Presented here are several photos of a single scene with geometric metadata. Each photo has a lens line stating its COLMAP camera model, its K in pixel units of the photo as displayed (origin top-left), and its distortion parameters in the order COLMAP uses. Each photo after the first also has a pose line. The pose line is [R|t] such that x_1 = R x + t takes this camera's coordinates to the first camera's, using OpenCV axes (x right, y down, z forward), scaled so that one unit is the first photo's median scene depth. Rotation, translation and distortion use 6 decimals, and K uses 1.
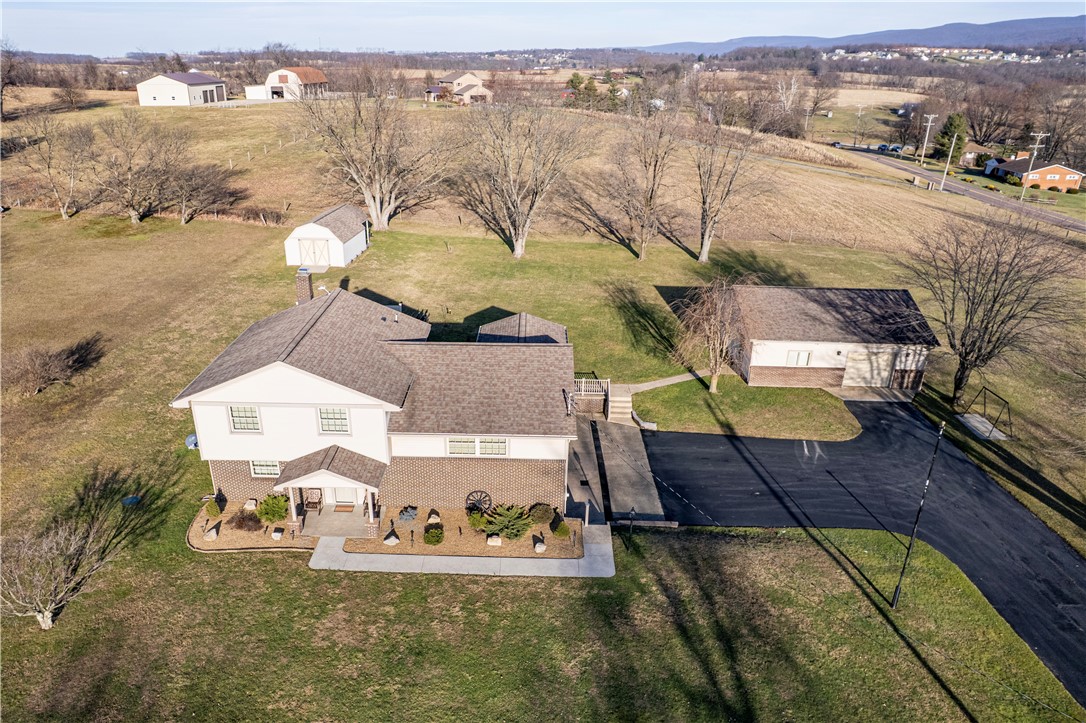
lens RADIAL K [[743.3, 0, 497.8], [0, 743.3, 380.1], [0, 0, 1]] dist [-0.036343, 0.004474]
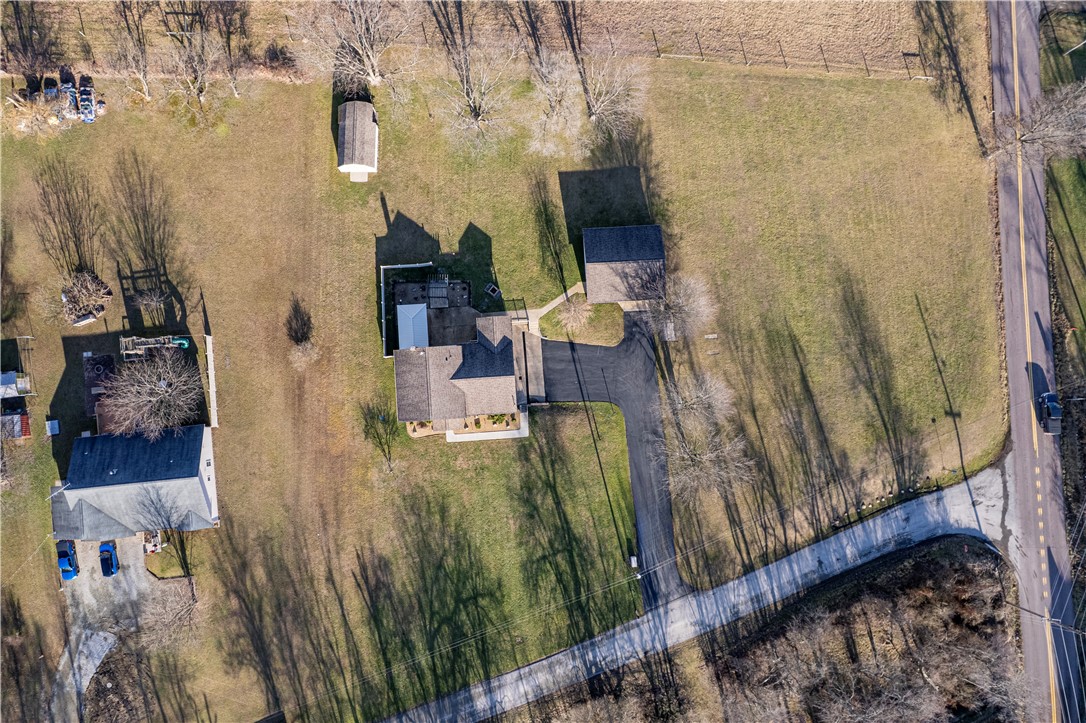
lens RADIAL K [[694.5, 0, 541.6], [0, 694.5, 365.4], [0, 0, 1]] dist [-0.080112, 0.079768]
pose [[0.993173, -0.116646, 0.001374, 0.226706], [0.054693, 0.476014, 0.877736, -2.614579], [-0.103039, -0.871668, 0.479143, -0.337459]]
